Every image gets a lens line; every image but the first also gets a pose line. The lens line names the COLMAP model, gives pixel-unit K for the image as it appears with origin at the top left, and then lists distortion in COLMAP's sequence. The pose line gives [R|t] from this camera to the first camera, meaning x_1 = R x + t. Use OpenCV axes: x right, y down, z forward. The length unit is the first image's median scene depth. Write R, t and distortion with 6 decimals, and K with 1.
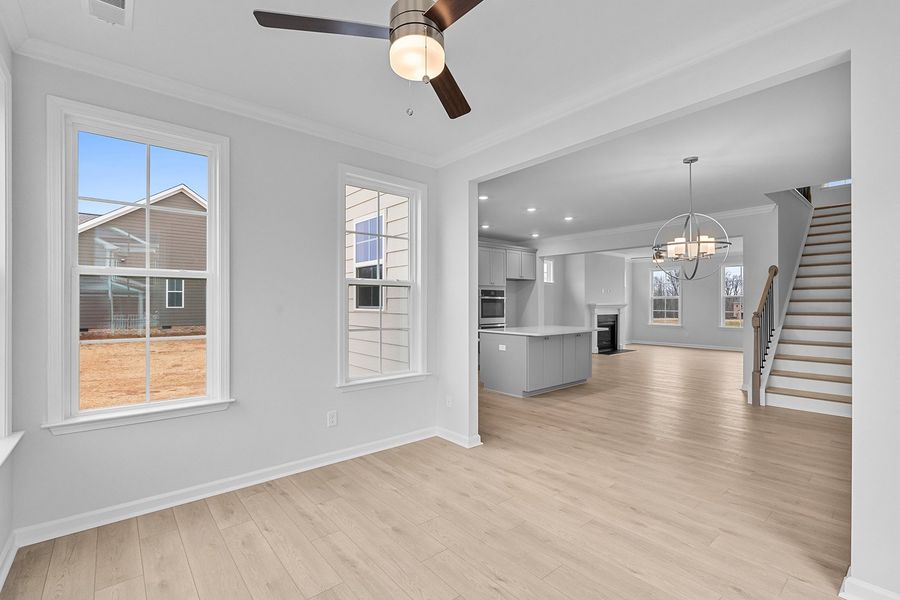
lens RADIAL K [[401.7, 0, 455.8], [0, 401.7, 302.9], [0, 0, 1]] dist [-0.002756, -0.000141]
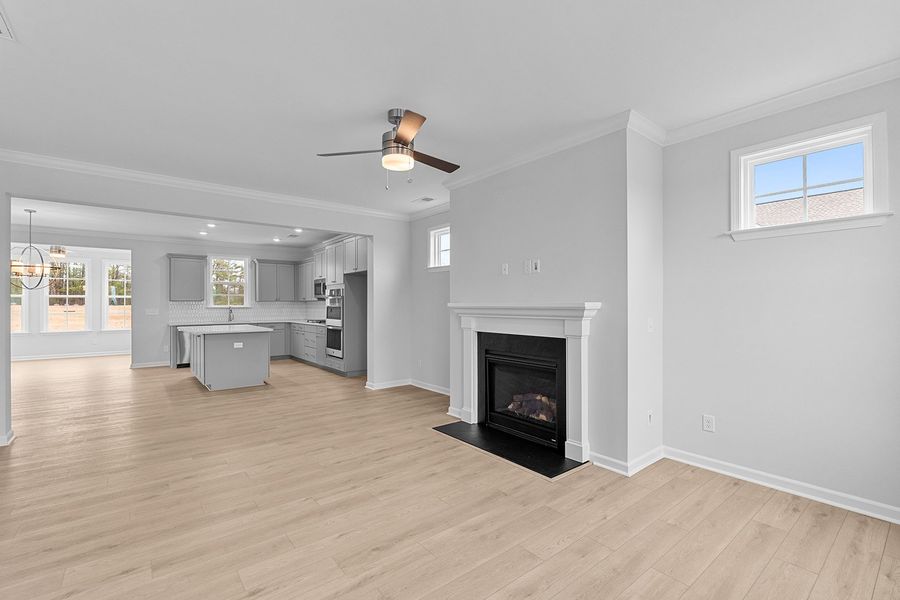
lens RADIAL K [[401.7, 0, 447.2], [0, 401.7, 299.5], [0, 0, 1]] dist [-0.002756, -0.000141]
pose [[-0.040174, -0.020391, -0.998985, 1.957809], [-0.006343, 0.999777, -0.020152, 0.017164], [0.999173, 0.005527, -0.040294, 2.550378]]
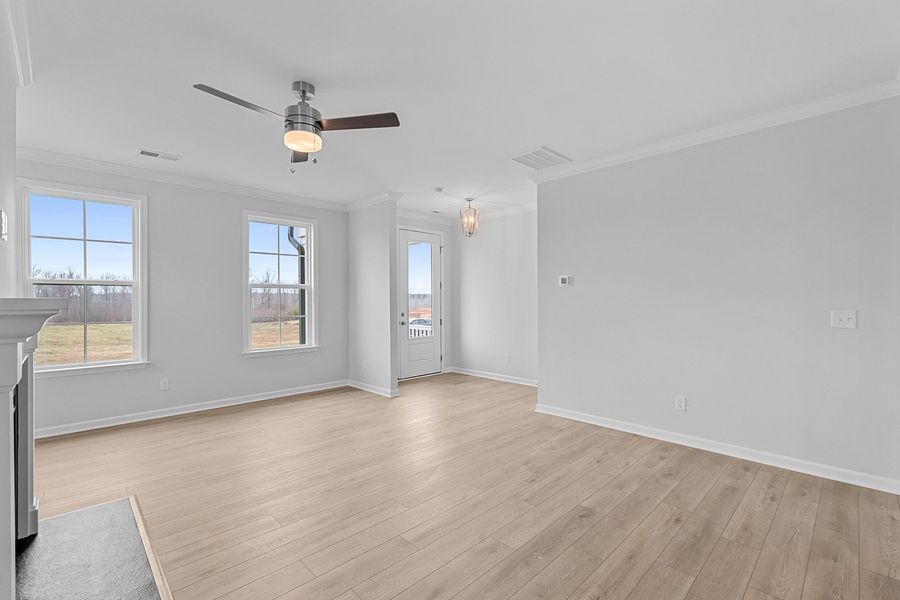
lens RADIAL K [[401.7, 0, 448.6], [0, 401.7, 299.8], [0, 0, 1]] dist [-0.002756, -0.000141]
pose [[-0.065173, -0.010940, 0.997814, 0.554755], [0.011996, 0.999859, 0.011746, 0.004535], [-0.997802, 0.012735, -0.065033, 2.237587]]
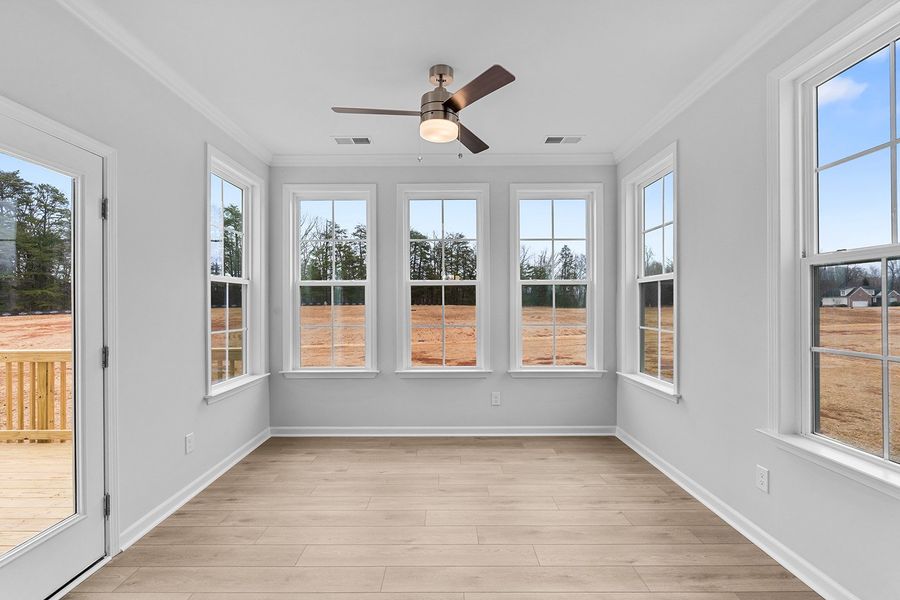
lens RADIAL K [[401.7, 0, 432.8], [0, 401.7, 303.8], [0, 0, 1]] dist [-0.002756, -0.000141]
pose [[-0.670769, -0.009140, -0.741610, 0.418600], [-0.010144, 0.999944, -0.003148, 0.018491], [0.741597, 0.005411, -0.670824, 0.844969]]
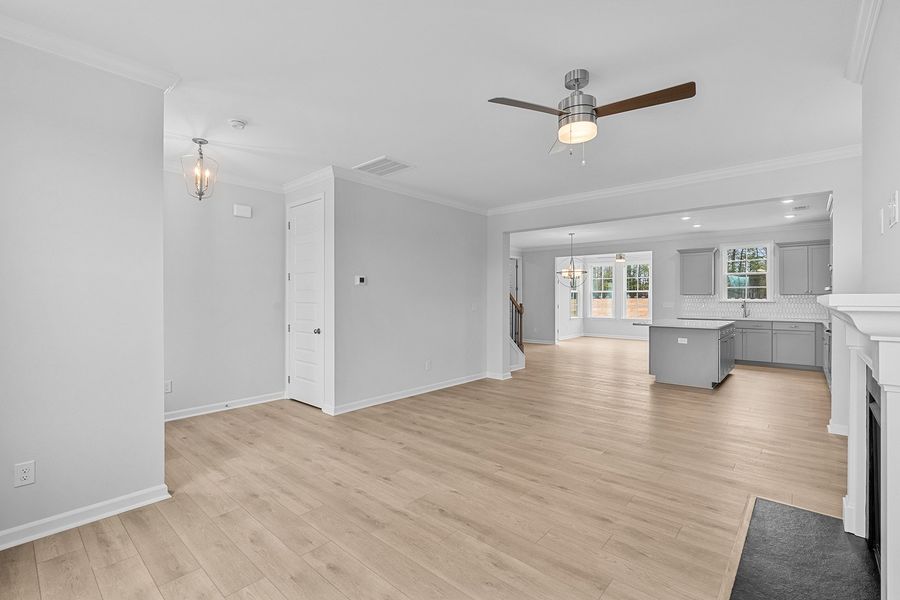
lens RADIAL K [[401.7, 0, 447.2], [0, 401.7, 299.9], [0, 0, 1]] dist [-0.002756, -0.000141]
pose [[-0.991161, -0.009833, -0.132297, 1.511617], [-0.011621, 0.999851, 0.012748, 0.007324], [0.132152, 0.014173, -0.991128, 3.029971]]
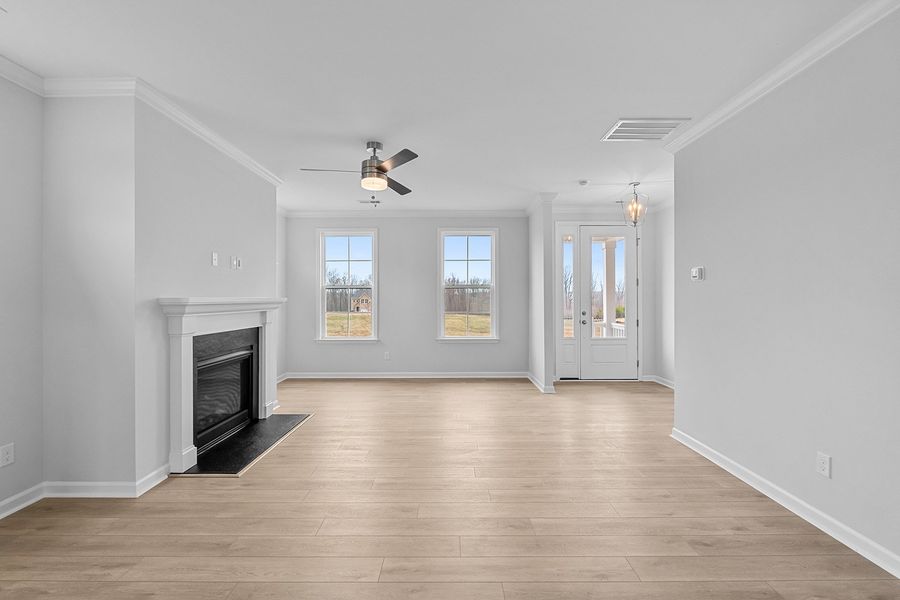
lens RADIAL K [[401.7, 0, 450.7], [0, 401.7, 296.4], [0, 0, 1]] dist [-0.002756, -0.000141]
pose [[0.650215, -0.008010, 0.759708, 0.646347], [0.014966, 0.999885, -0.002267, 0.010925], [-0.759603, 0.012844, 0.650260, 1.708460]]
